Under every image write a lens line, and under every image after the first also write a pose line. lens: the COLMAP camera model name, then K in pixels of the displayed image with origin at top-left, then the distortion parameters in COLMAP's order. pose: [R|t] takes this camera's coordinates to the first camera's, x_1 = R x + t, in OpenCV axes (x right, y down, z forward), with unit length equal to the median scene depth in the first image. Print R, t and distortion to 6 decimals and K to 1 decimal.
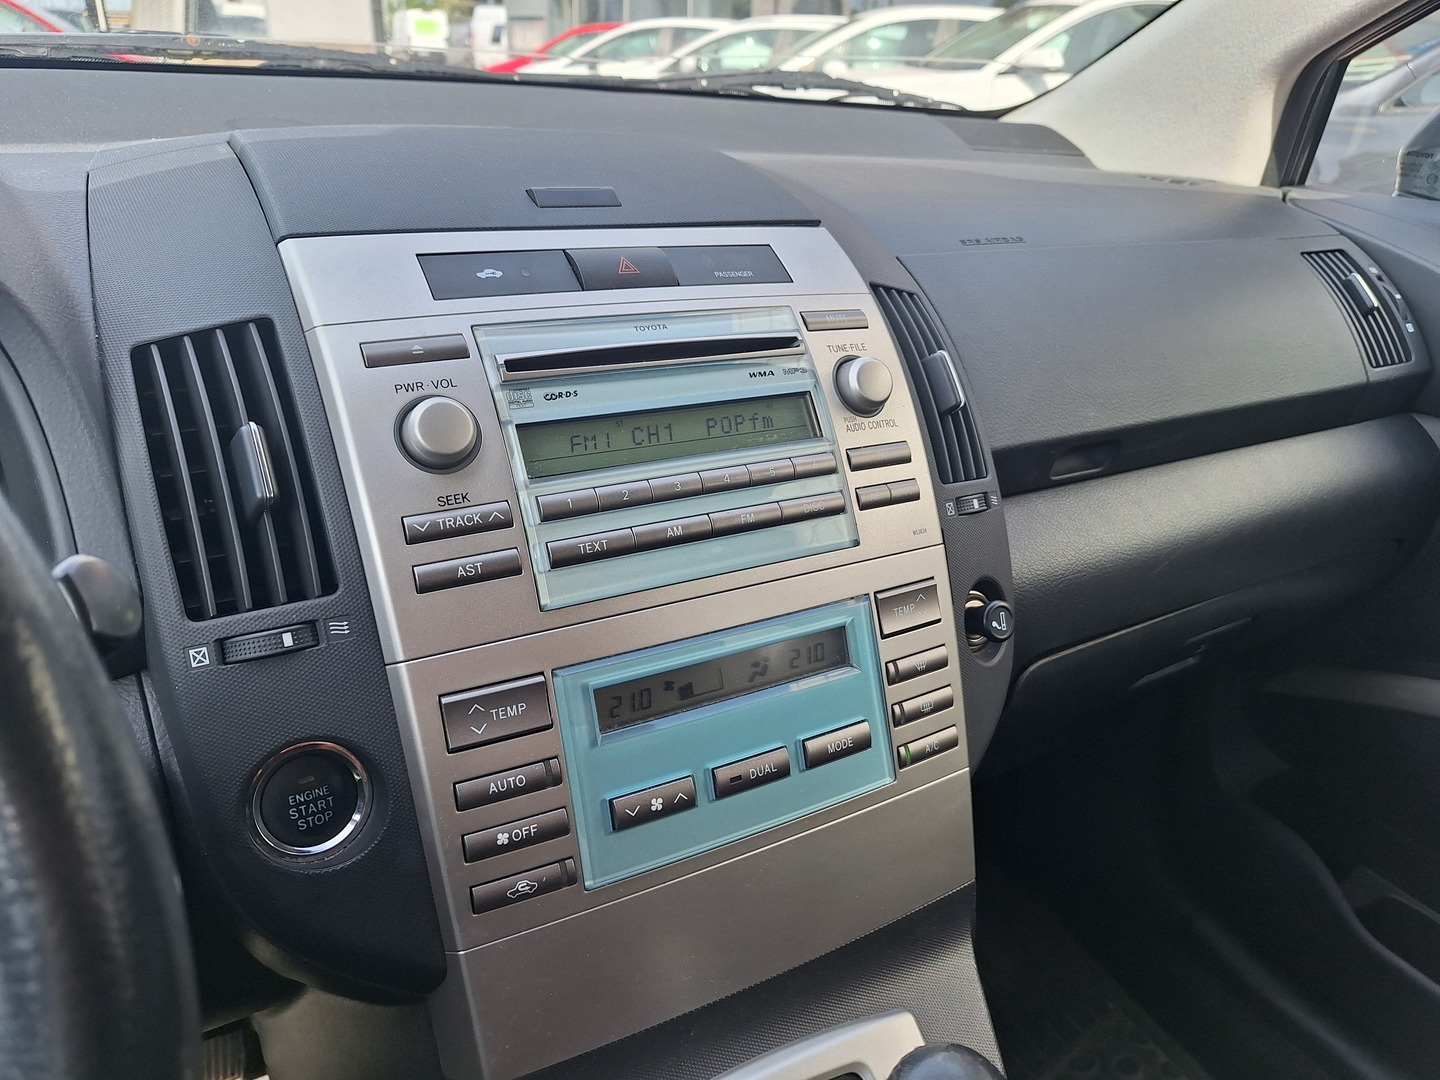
lens RADIAL K [[1032.2, 0, 710.5], [0, 1032.2, 481.3], [0, 0, 1]] dist [0.074497, -0.086843]
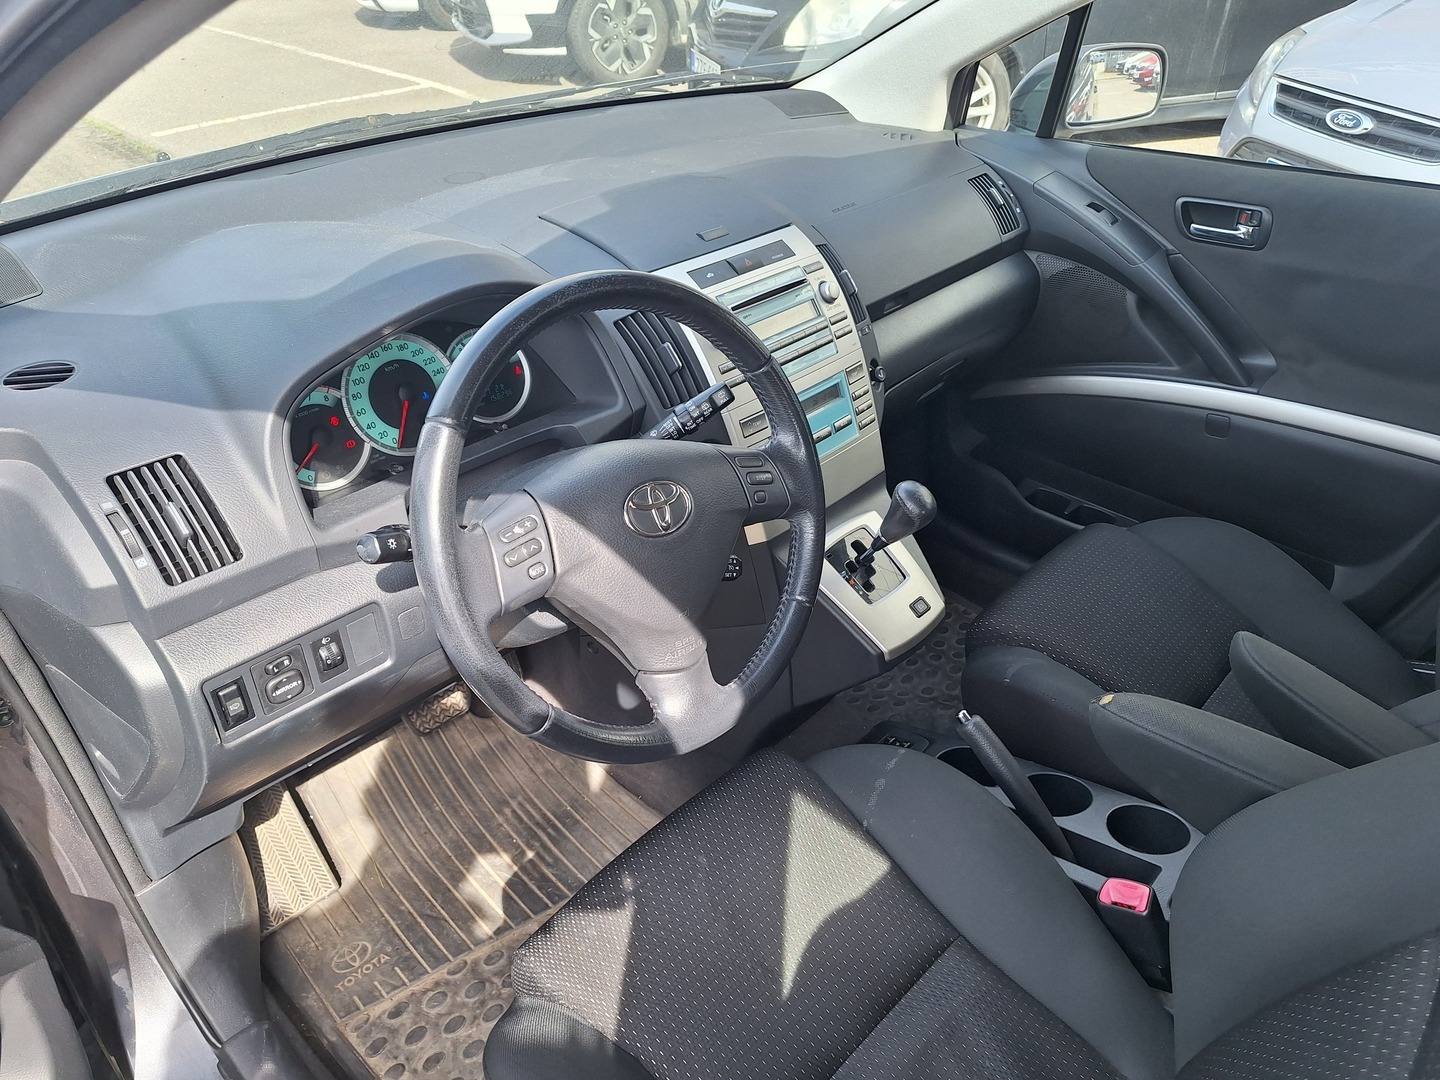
lens RADIAL K [[1032.2, 0, 710.5], [0, 1032.2, 481.3], [0, 0, 1]] dist [0.074497, -0.086843]
pose [[0.954424, -0.188118, 0.231705, -0.793937], [0.146905, 0.971896, 0.183949, -0.145210], [-0.259797, -0.141526, 0.955236, -1.425432]]
